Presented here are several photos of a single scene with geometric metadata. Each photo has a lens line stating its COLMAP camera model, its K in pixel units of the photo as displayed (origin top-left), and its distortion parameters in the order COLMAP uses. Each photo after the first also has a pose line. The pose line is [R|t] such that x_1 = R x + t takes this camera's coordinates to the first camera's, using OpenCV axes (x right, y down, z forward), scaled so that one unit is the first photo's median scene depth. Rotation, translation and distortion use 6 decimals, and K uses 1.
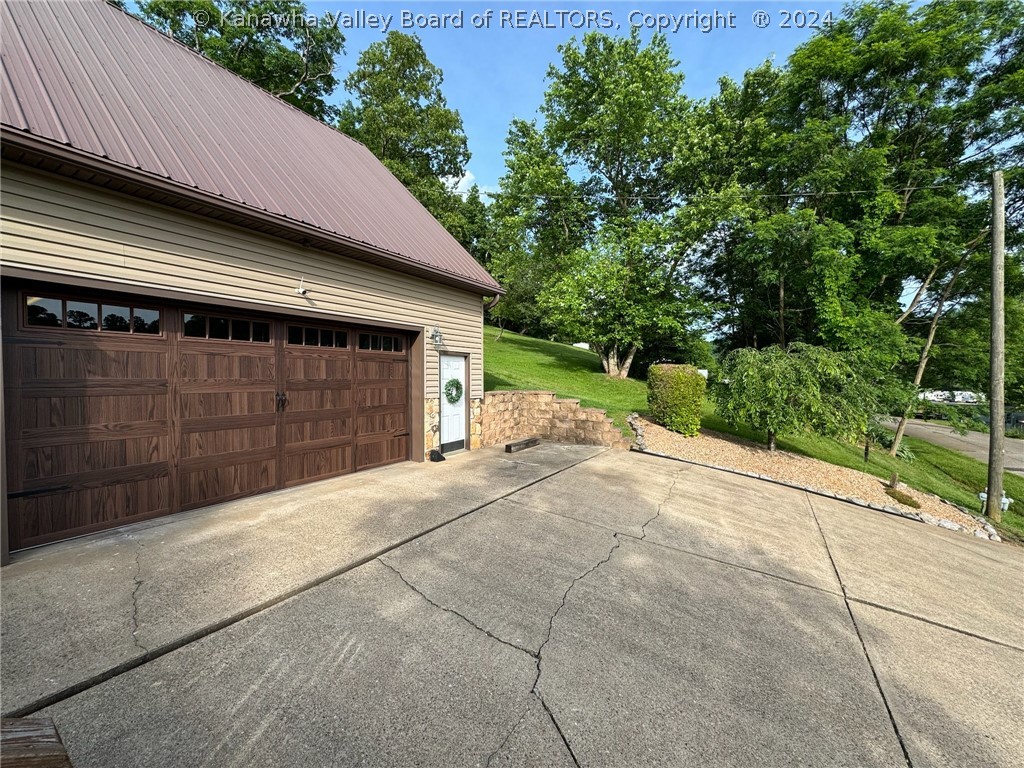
lens RADIAL K [[405.7, 0, 510.6], [0, 405.7, 385.0], [0, 0, 1]] dist [-0.001499, -0.000028]
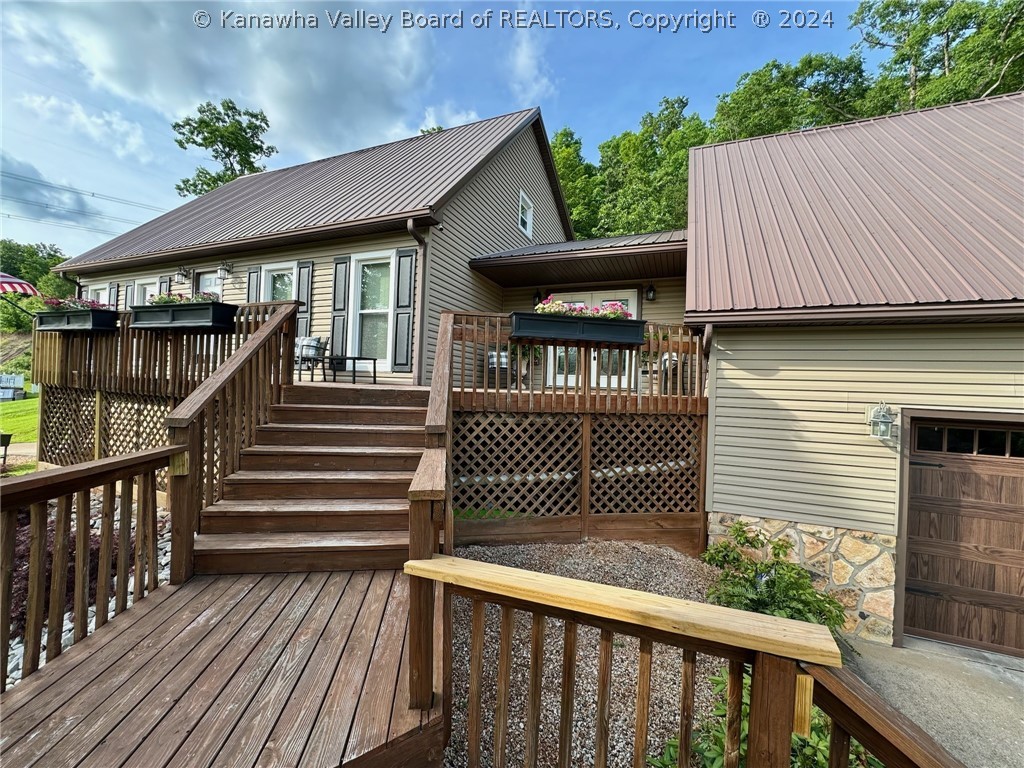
lens RADIAL K [[405.7, 0, 513.2], [0, 405.7, 387.9], [0, 0, 1]] dist [-0.001499, -0.000028]
pose [[0.162305, 0.002081, -0.986739, -0.171045], [-0.057385, 0.998325, -0.007333, -0.221691], [0.985071, 0.057814, 0.162152, -0.341366]]
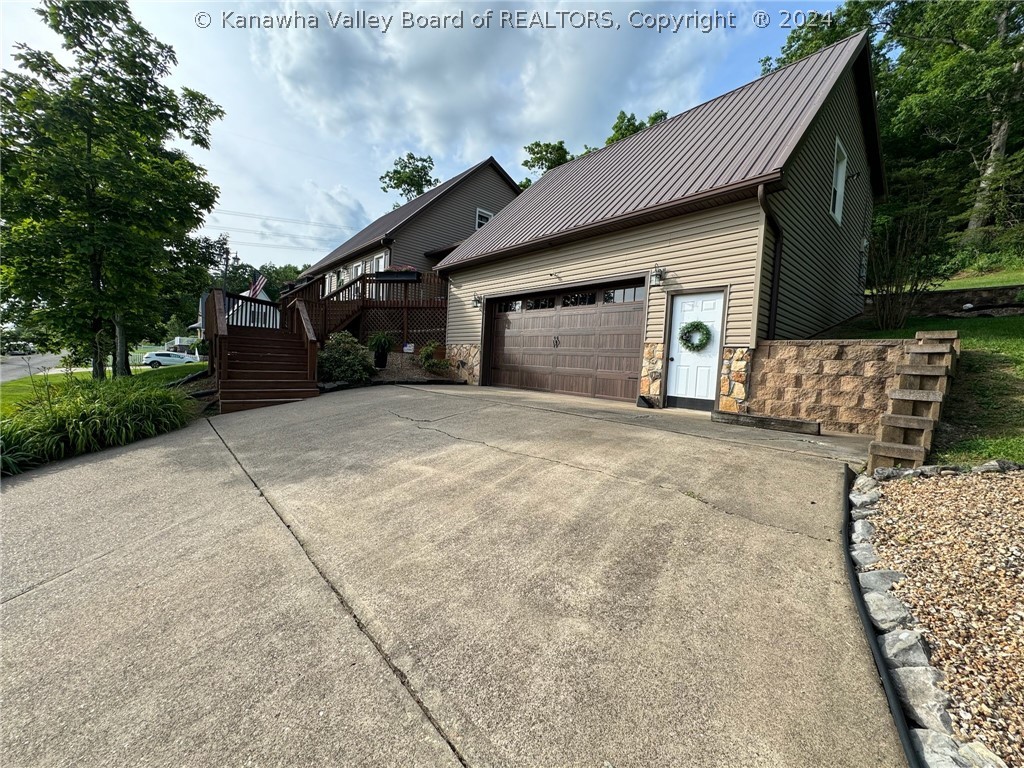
lens RADIAL K [[405.7, 0, 510.6], [0, 405.7, 385.6], [0, 0, 1]] dist [-0.001499, -0.000028]
pose [[-0.284958, 0.024546, -0.958226, 1.502276], [-0.080295, 0.995547, 0.049381, 0.205862], [0.955171, 0.091012, -0.281718, 1.740873]]
